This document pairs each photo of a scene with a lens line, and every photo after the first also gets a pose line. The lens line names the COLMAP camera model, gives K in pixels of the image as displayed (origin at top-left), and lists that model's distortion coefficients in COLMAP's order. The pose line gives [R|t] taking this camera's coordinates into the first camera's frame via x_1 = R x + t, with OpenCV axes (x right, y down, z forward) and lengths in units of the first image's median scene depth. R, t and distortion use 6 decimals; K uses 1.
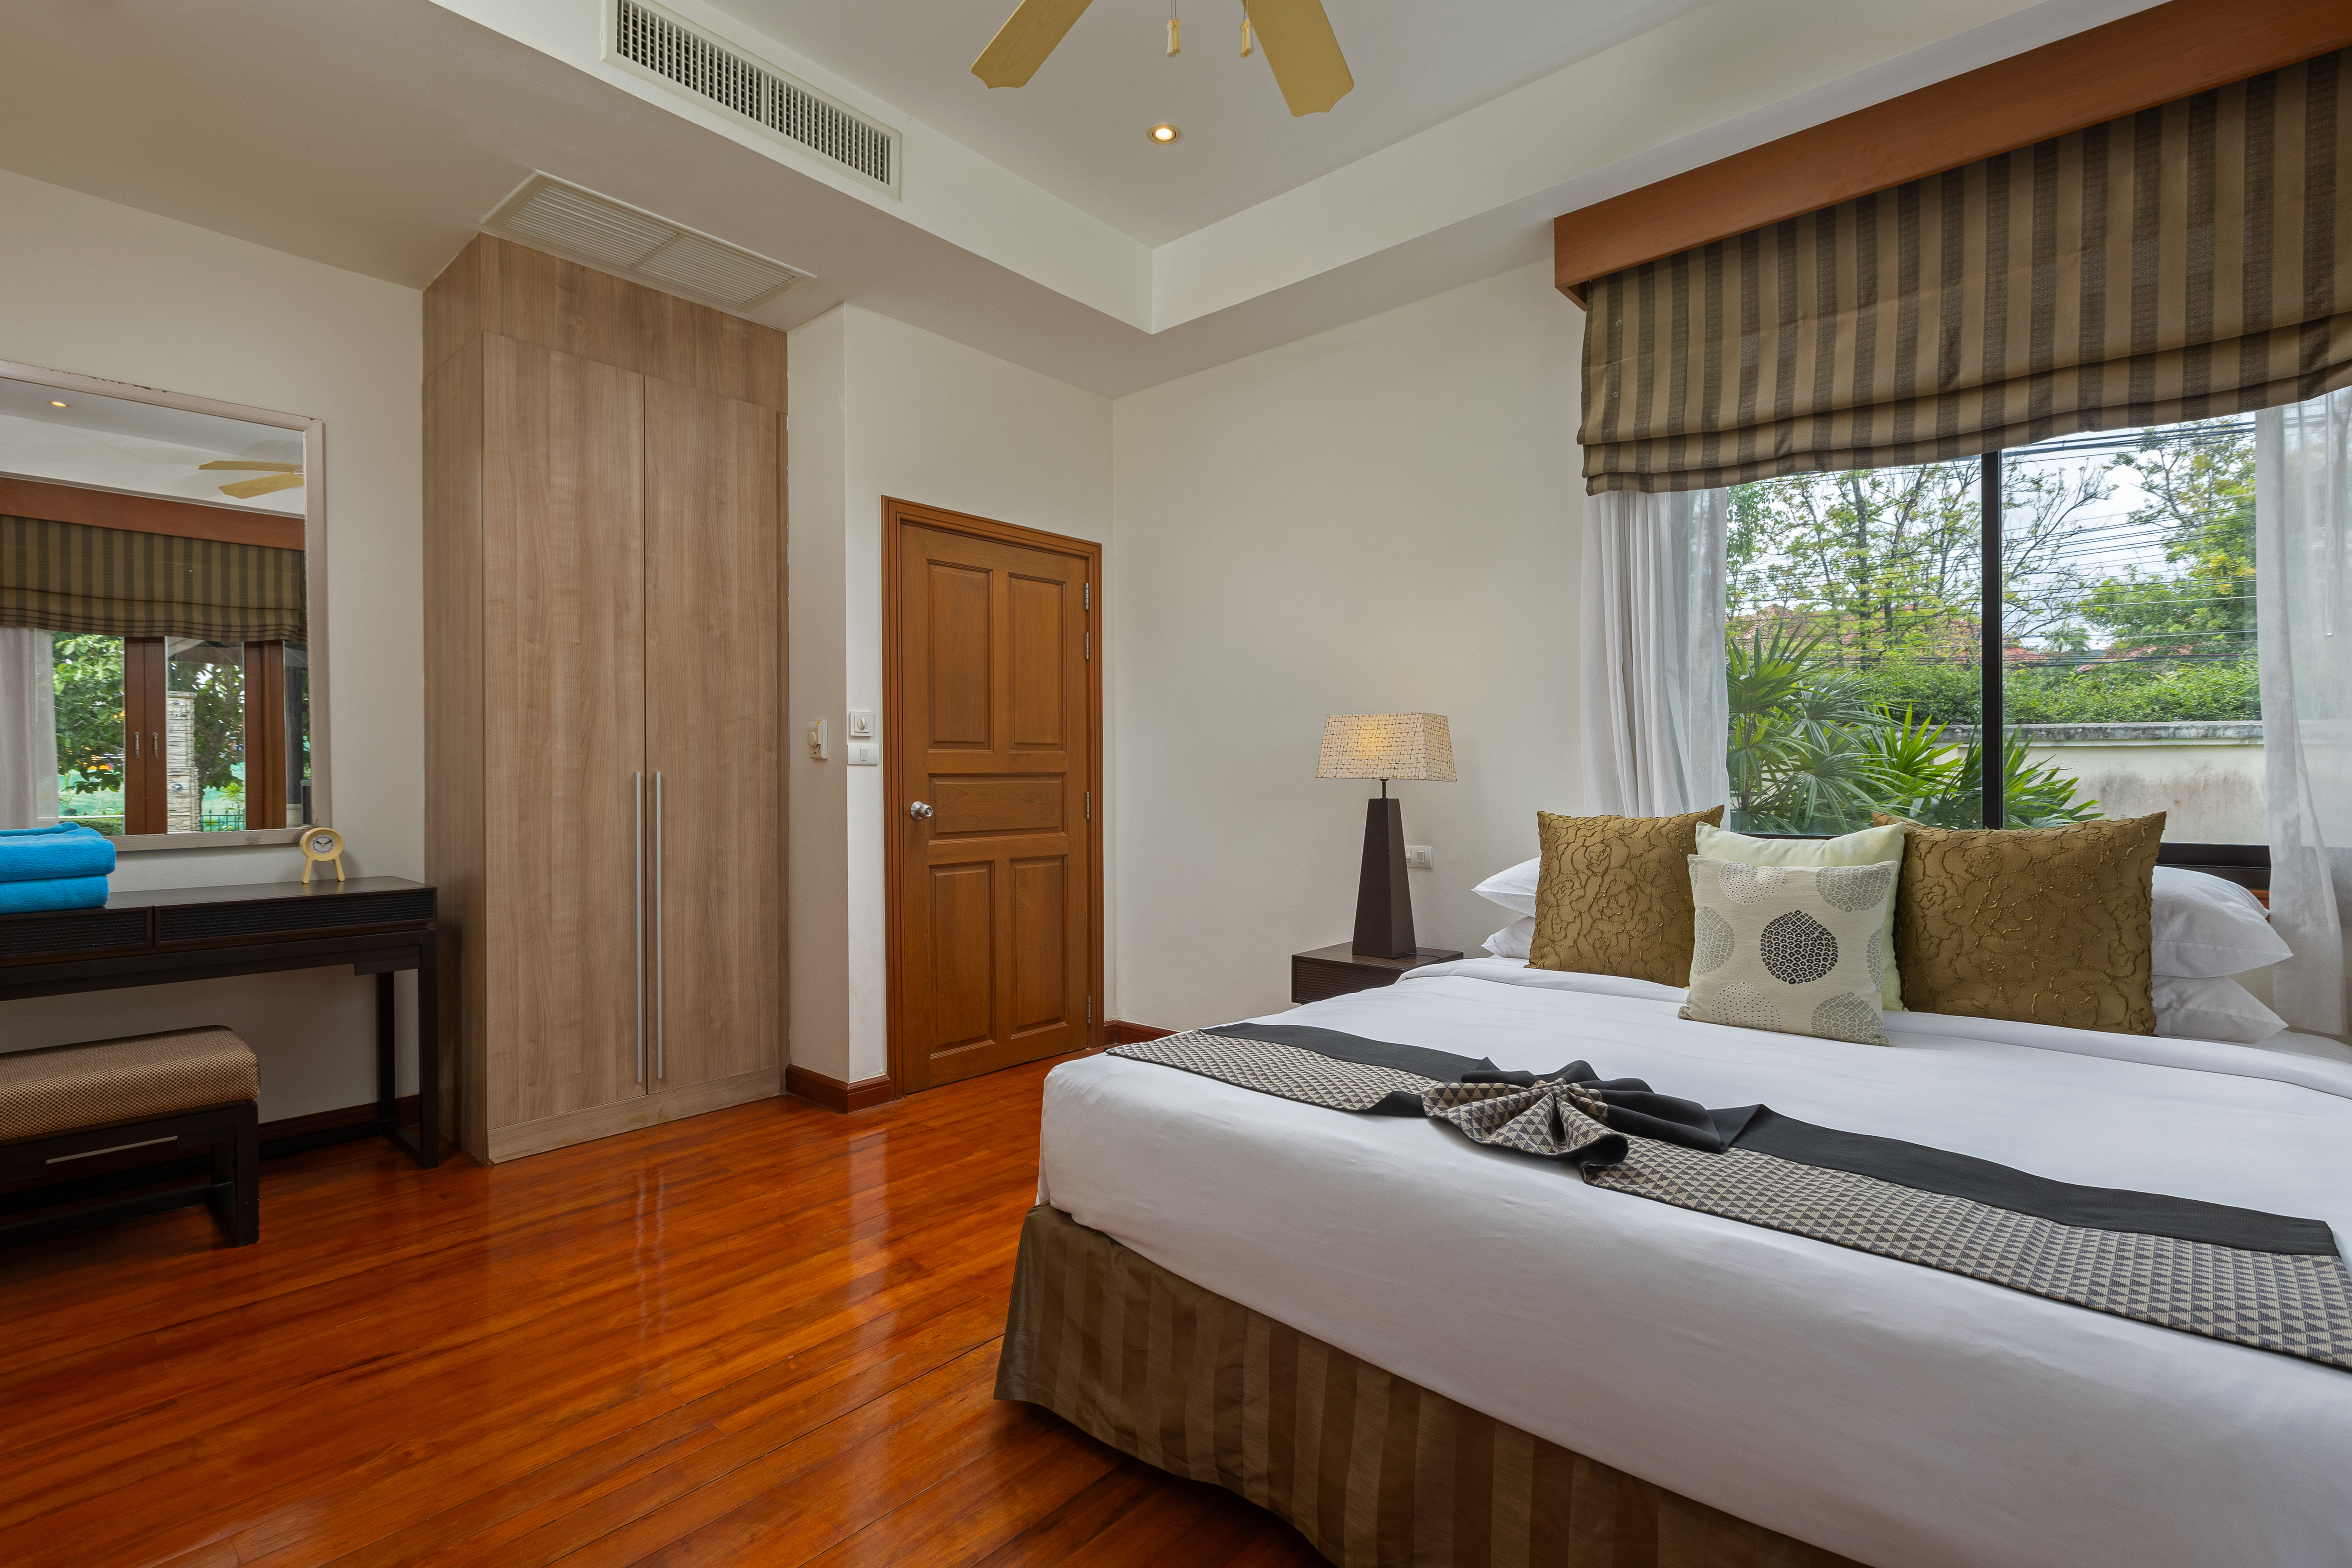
lens RADIAL K [[1085.6, 0, 1178.7], [0, 1085.6, 785.6], [0, 0, 1]] dist [-0.000978, 0.000486]
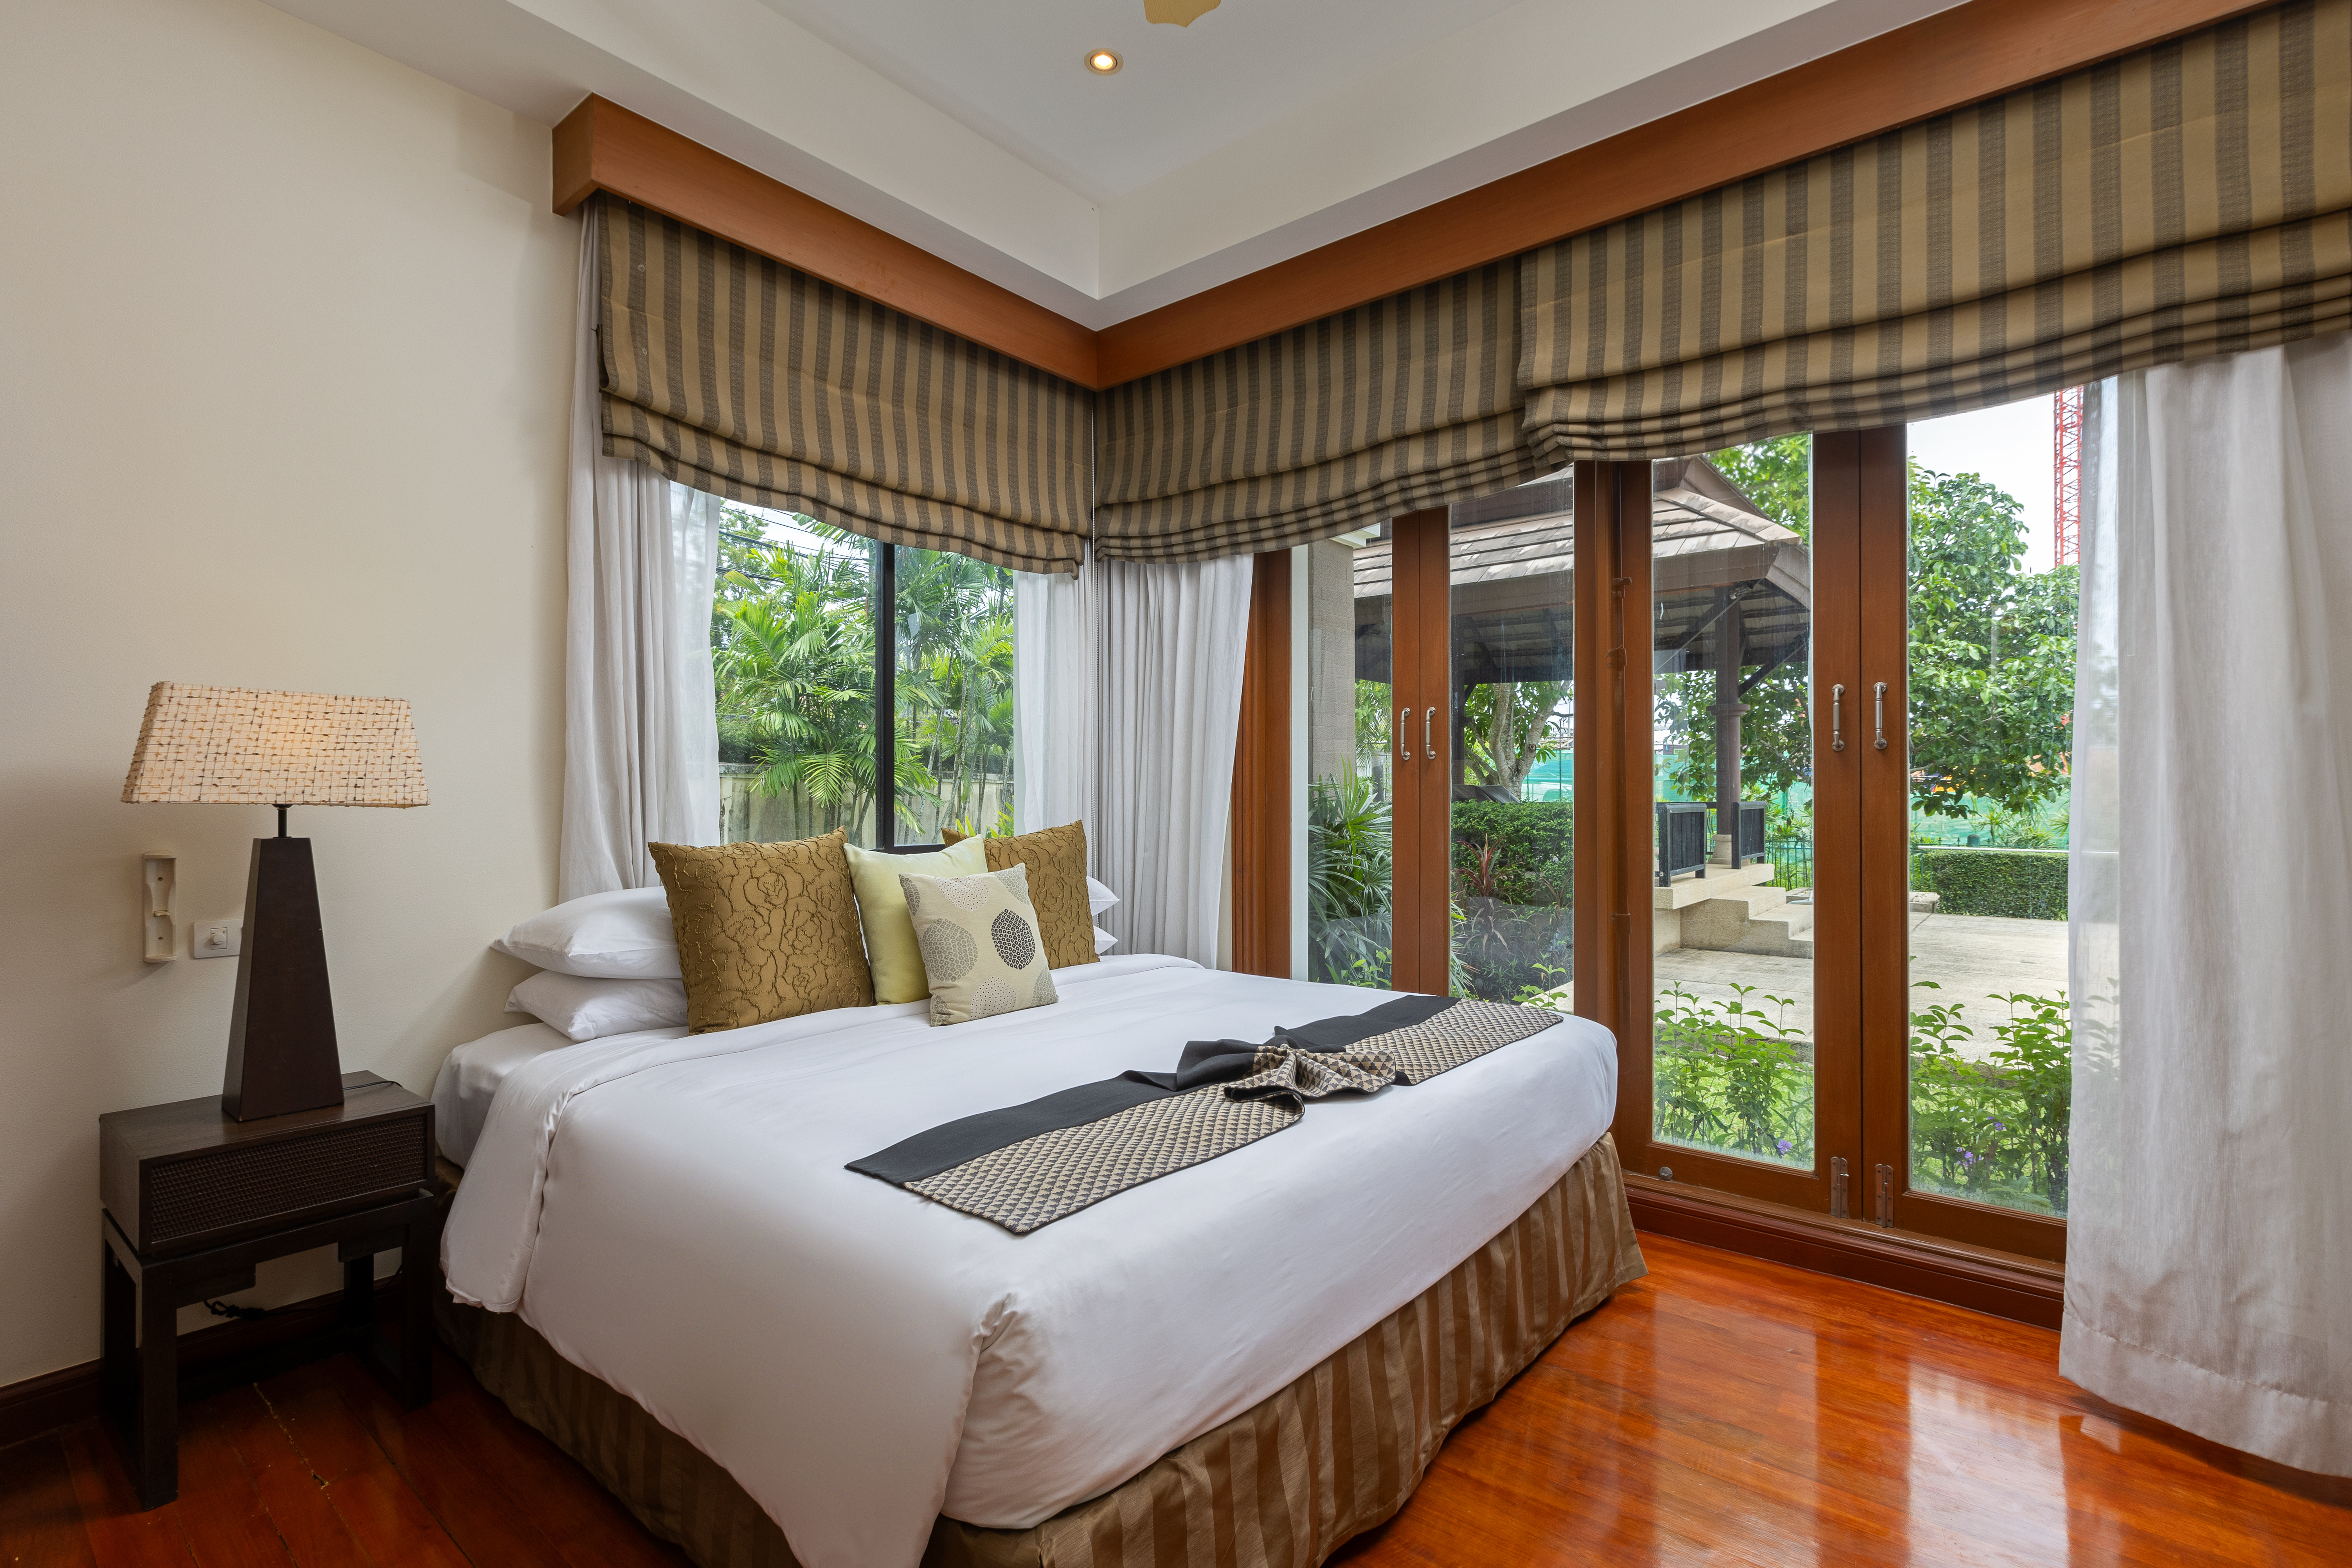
lens RADIAL K [[1085.6, 0, 1180.2], [0, 1085.6, 791.5], [0, 0, 1]] dist [-0.000978, 0.000486]
pose [[-0.032115, 0.006557, 0.999463, -0.525964], [0.015082, 0.999868, -0.006075, -0.002947], [-0.999370, 0.014879, -0.032210, 0.697824]]
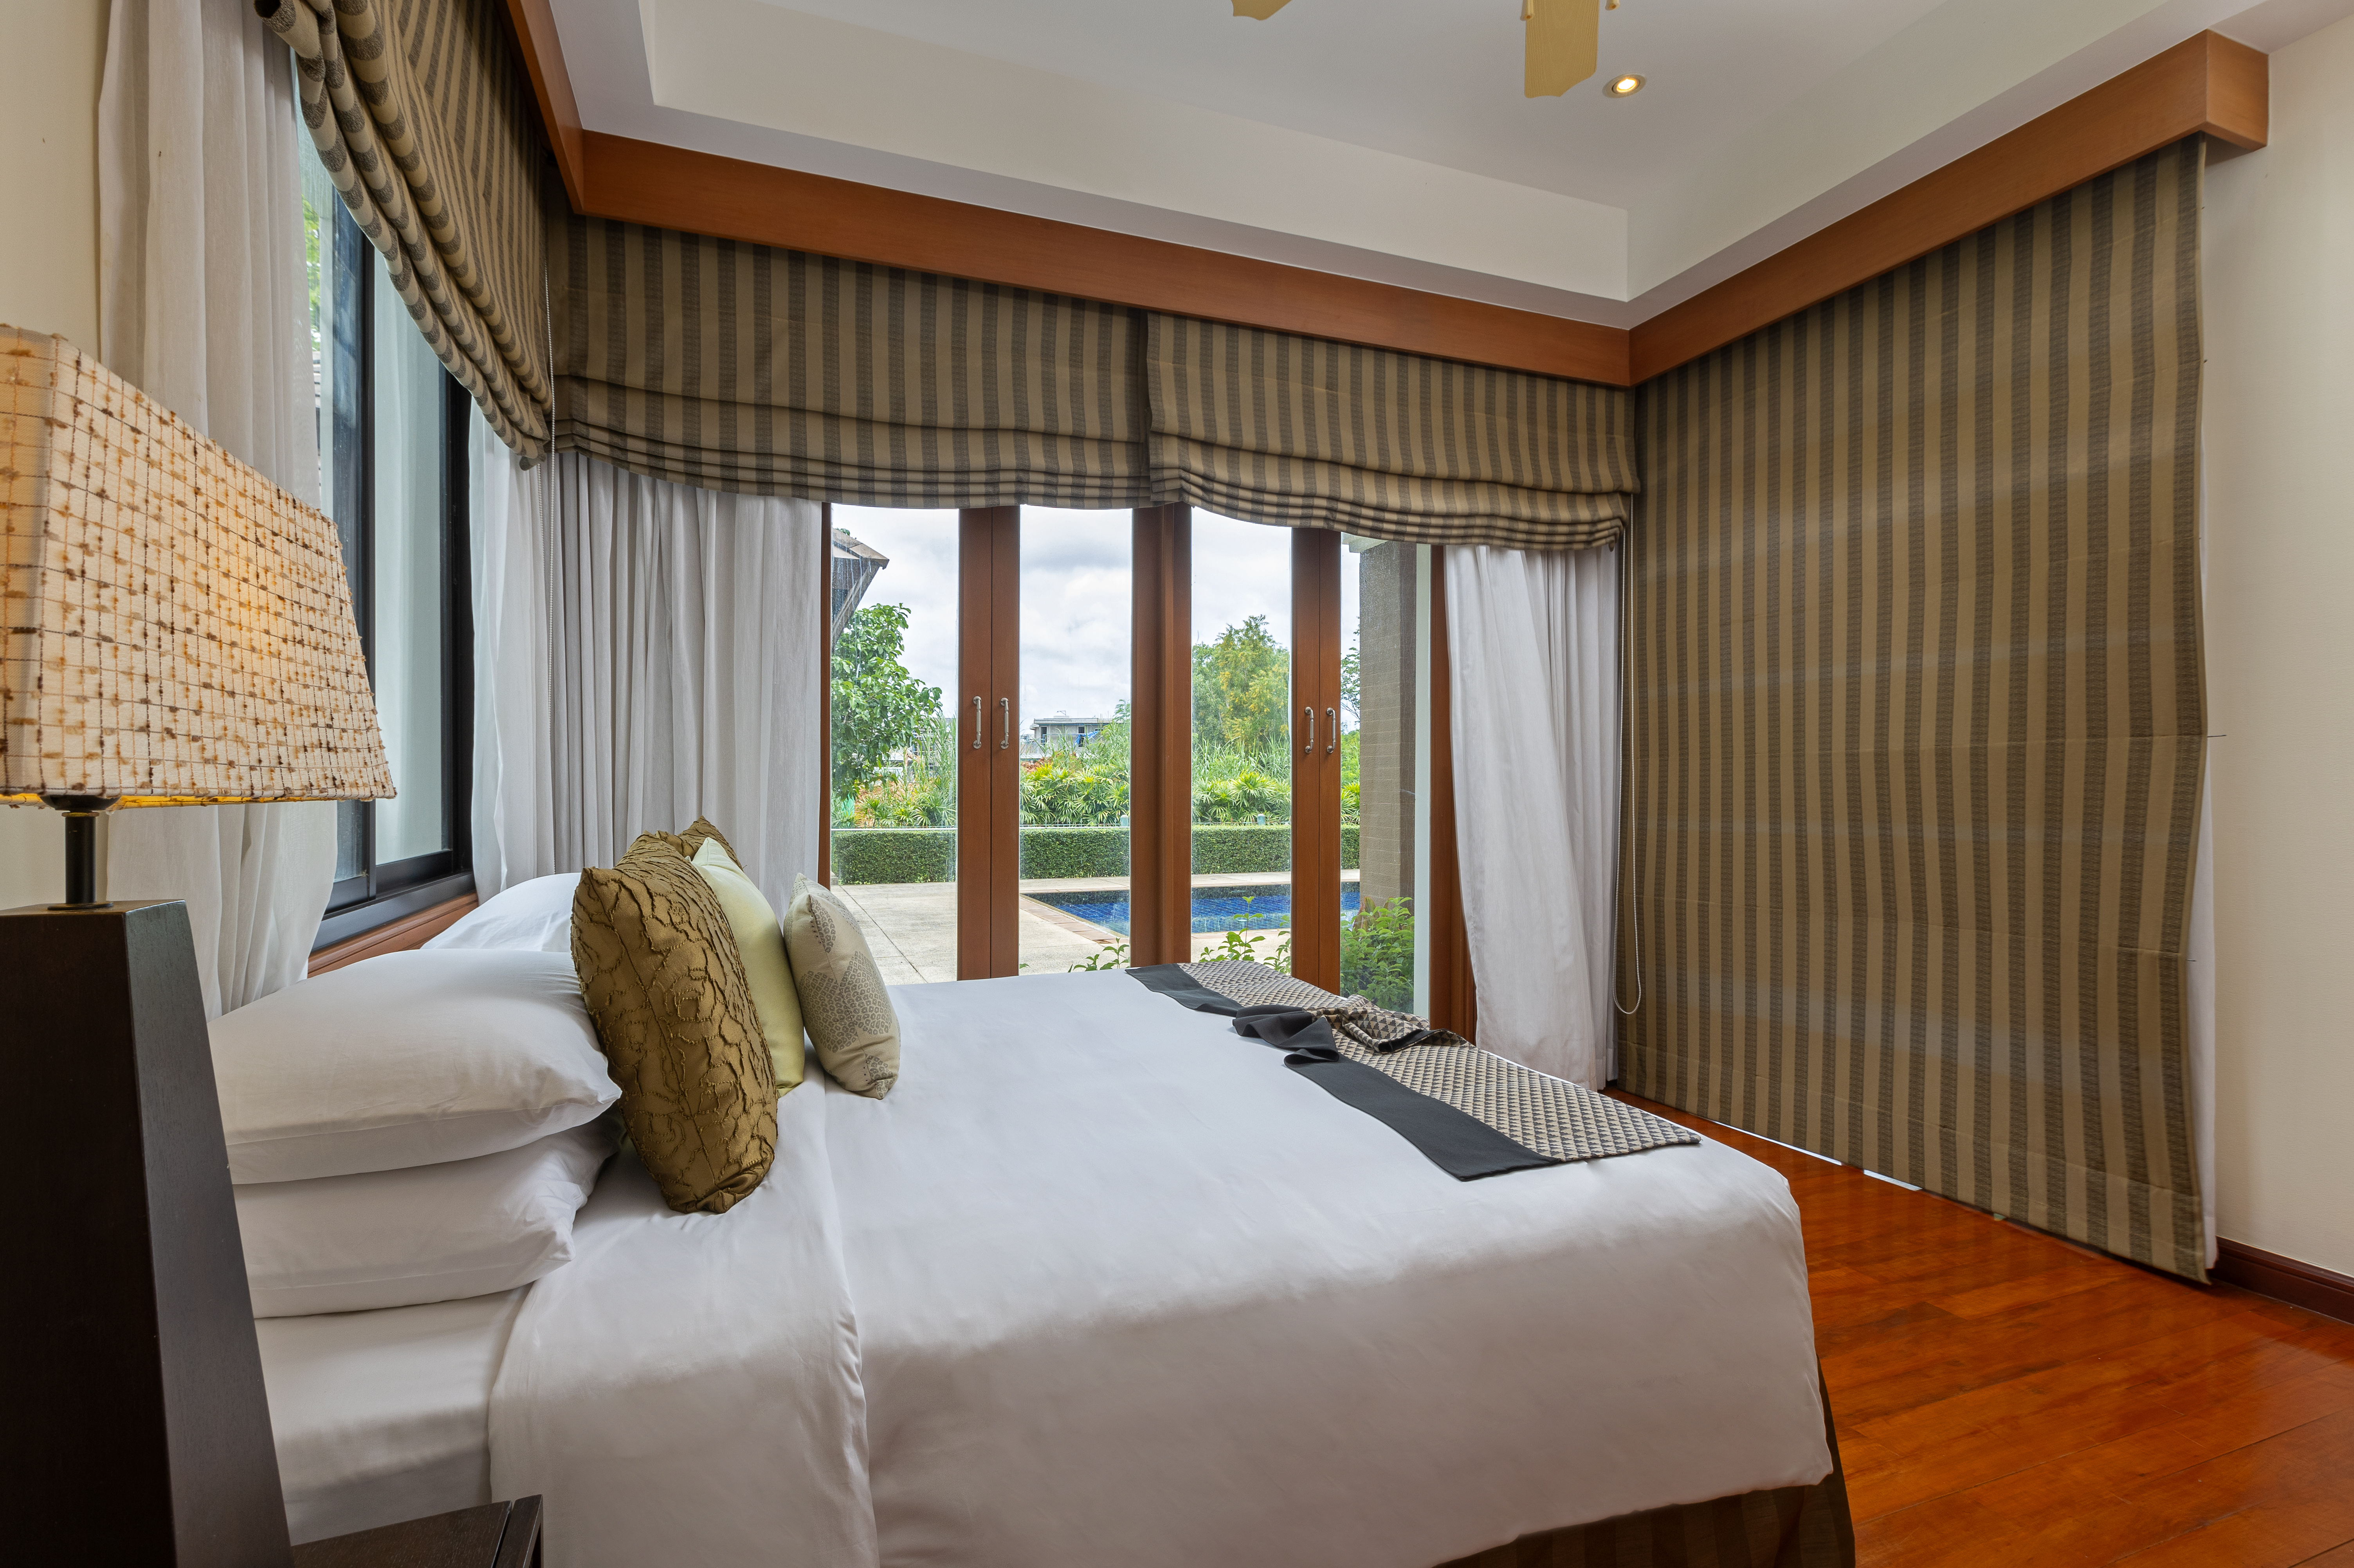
lens RADIAL K [[1086.4, 0, 1172.2], [0, 1086.4, 785.3], [0, 0, 1]] dist [-0.000978, 0.000486]
pose [[-0.885597, 0.003257, 0.464443, -0.071040], [0.009459, 0.999894, 0.011024, -0.011122], [-0.464358, 0.014156, -0.885534, 1.388368]]
